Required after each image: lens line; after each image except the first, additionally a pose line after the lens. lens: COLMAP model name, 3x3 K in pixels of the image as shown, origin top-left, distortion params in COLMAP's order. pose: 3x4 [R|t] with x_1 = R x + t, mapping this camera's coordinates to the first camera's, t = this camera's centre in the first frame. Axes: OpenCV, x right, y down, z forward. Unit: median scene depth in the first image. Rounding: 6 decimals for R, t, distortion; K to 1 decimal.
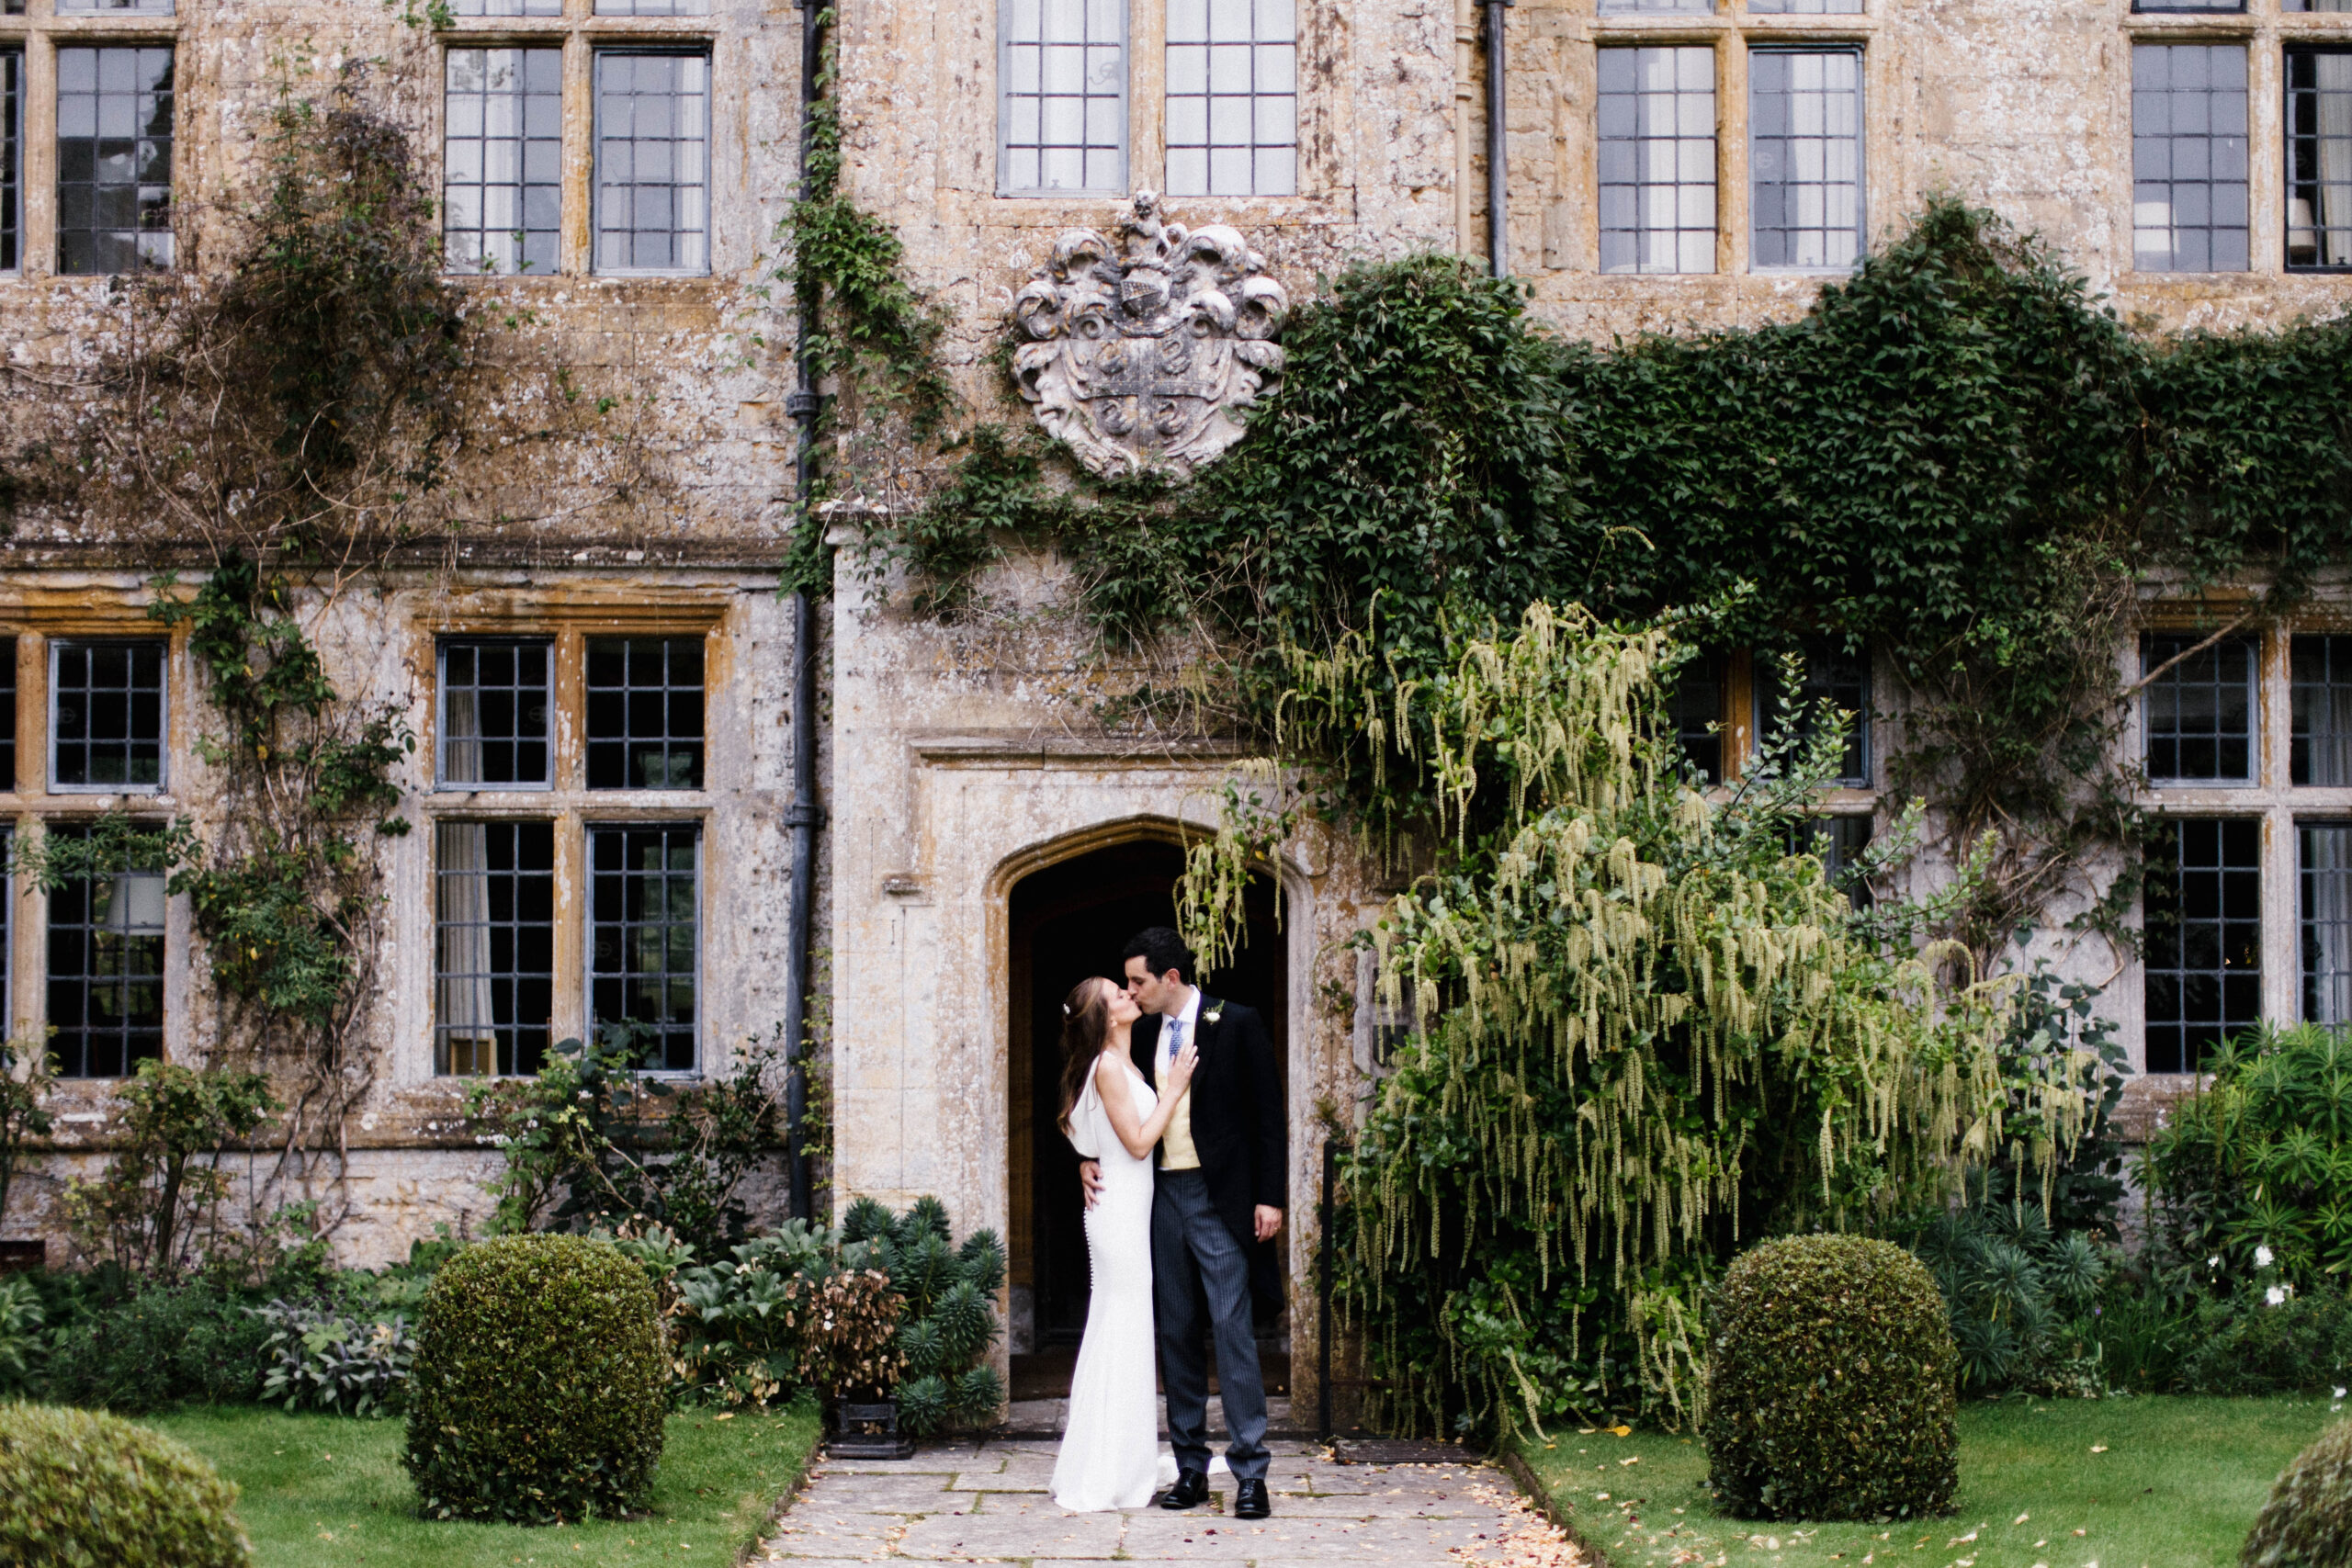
lens RADIAL K [[3389.6, 0, 1173.3], [0, 3389.6, 781.8], [0, 0, 1]] dist [0.016599, 0.000000]
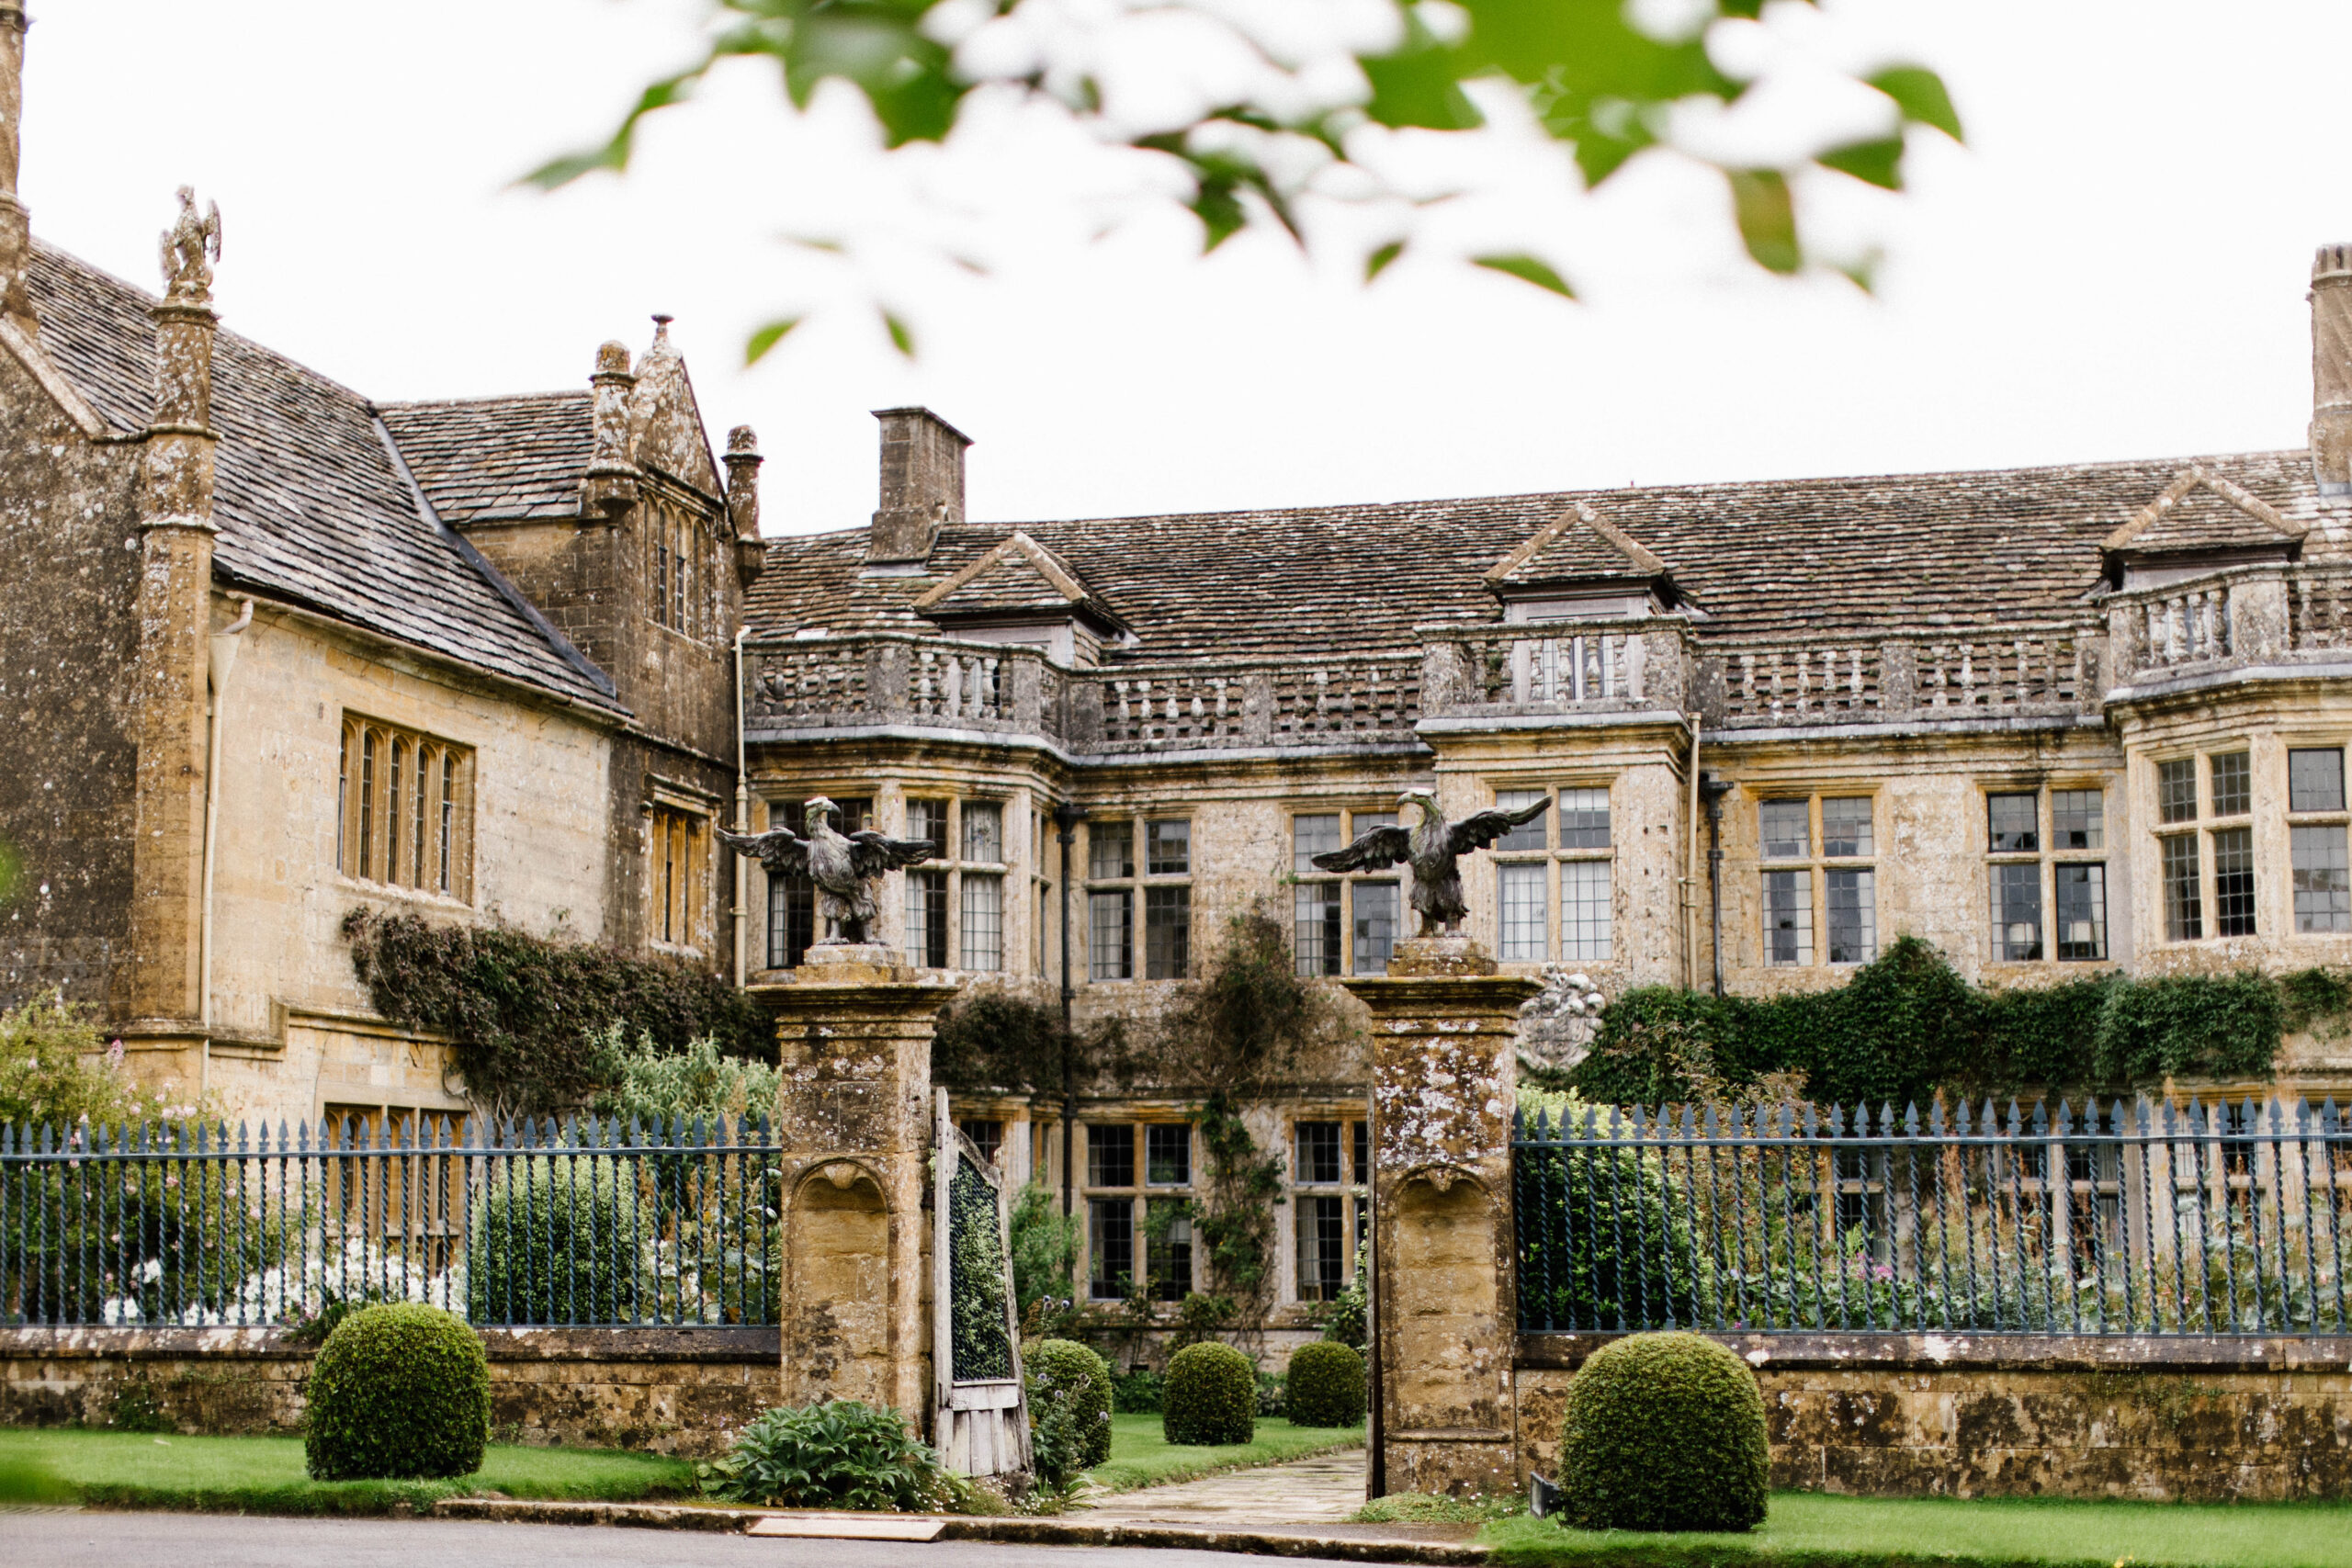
lens RADIAL K [[3389.6, 0, 1172.5], [0, 3389.6, 784.5], [0, 0, 1]] dist [0.016599, 0.000000]
pose [[0.965933, -0.034227, -0.256520, 0.347794], [0.013010, 0.996384, -0.083957, -0.083732], [0.258466, 0.077759, 0.962886, -1.459264]]
